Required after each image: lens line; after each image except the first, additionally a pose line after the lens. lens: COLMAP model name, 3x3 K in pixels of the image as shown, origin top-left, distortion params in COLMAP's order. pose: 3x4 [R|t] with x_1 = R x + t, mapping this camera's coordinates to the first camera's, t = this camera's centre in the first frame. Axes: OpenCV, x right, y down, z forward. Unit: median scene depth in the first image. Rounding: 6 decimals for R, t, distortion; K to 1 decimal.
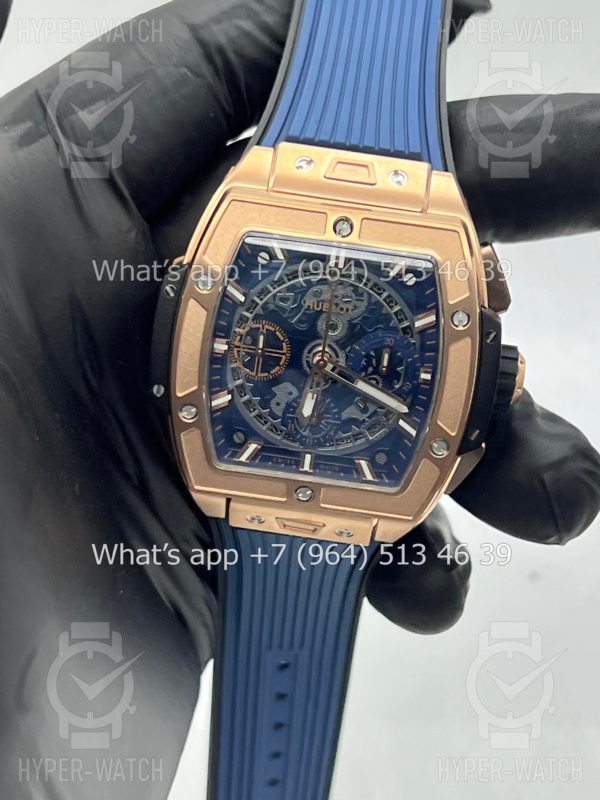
lens RADIAL K [[1920.7, 0, 301.1], [0, 1920.7, 405.2], [0, 0, 1]] dist [0.242172, 0.000000]
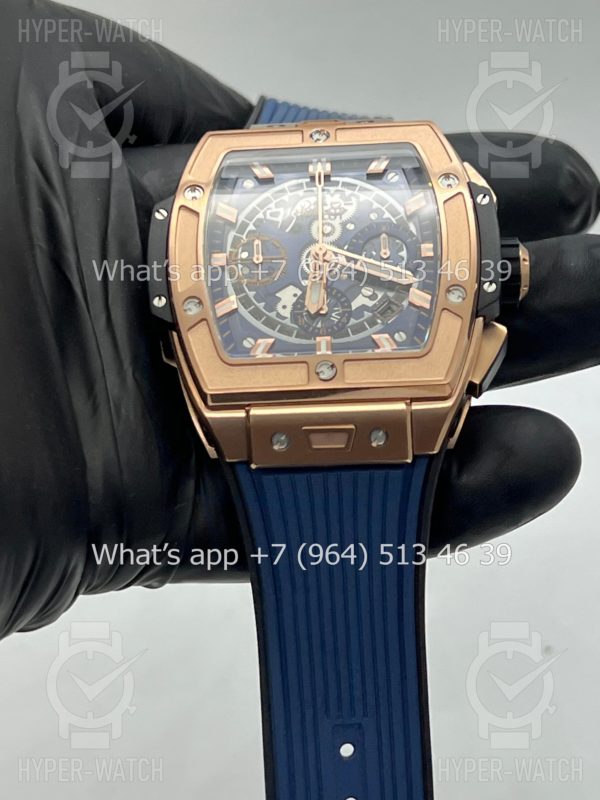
lens RADIAL K [[1920.7, 0, 303.4], [0, 1920.7, 400.1], [0, 0, 1]] dist [0.242172, 0.000000]
pose [[0.987937, -0.140646, 0.064803, -0.072777], [0.146915, 0.718968, -0.679339, 0.700164], [0.048955, 0.680664, 0.730958, 0.327699]]
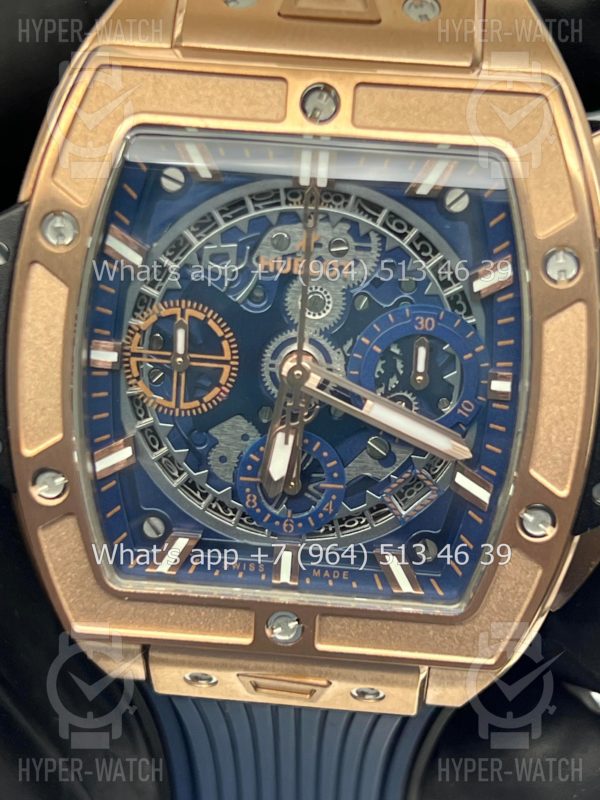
lens RADIAL K [[1920.7, 0, 303.1], [0, 1920.7, 407.0], [0, 0, 1]] dist [0.242172, 0.000000]
pose [[0.997446, -0.066929, -0.024942, 0.024150], [0.065645, 0.996631, -0.049166, 0.012607], [0.028149, 0.047403, 0.998479, 0.479522]]
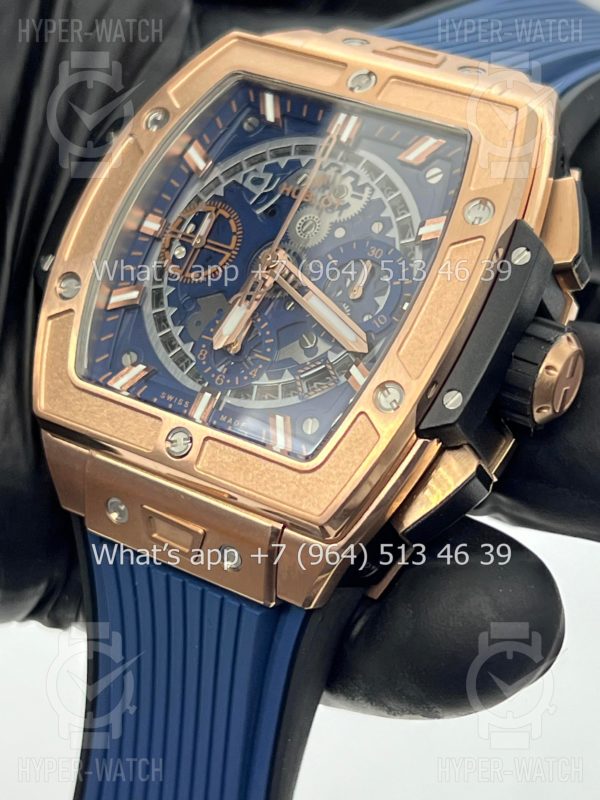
lens RADIAL K [[1920.7, 0, 298.8], [0, 1920.7, 396.4], [0, 0, 1]] dist [0.242172, 0.000000]
pose [[0.898131, 0.187152, -0.397912, 0.289841], [-0.379372, 0.787344, -0.485969, 0.330847], [0.222344, 0.587421, 0.778139, 0.513366]]
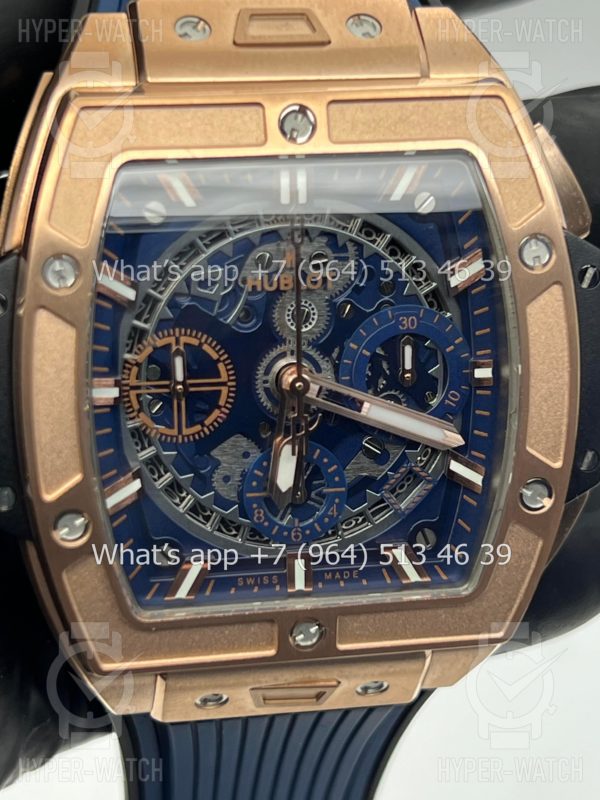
lens RADIAL K [[1920.7, 0, 298.1], [0, 1920.7, 393.8], [0, 0, 1]] dist [0.242172, 0.000000]
pose [[0.959226, -0.194082, 0.205472, -0.099789], [0.207133, 0.977331, -0.043826, 0.003851], [-0.192308, 0.084599, 0.977681, 0.473144]]
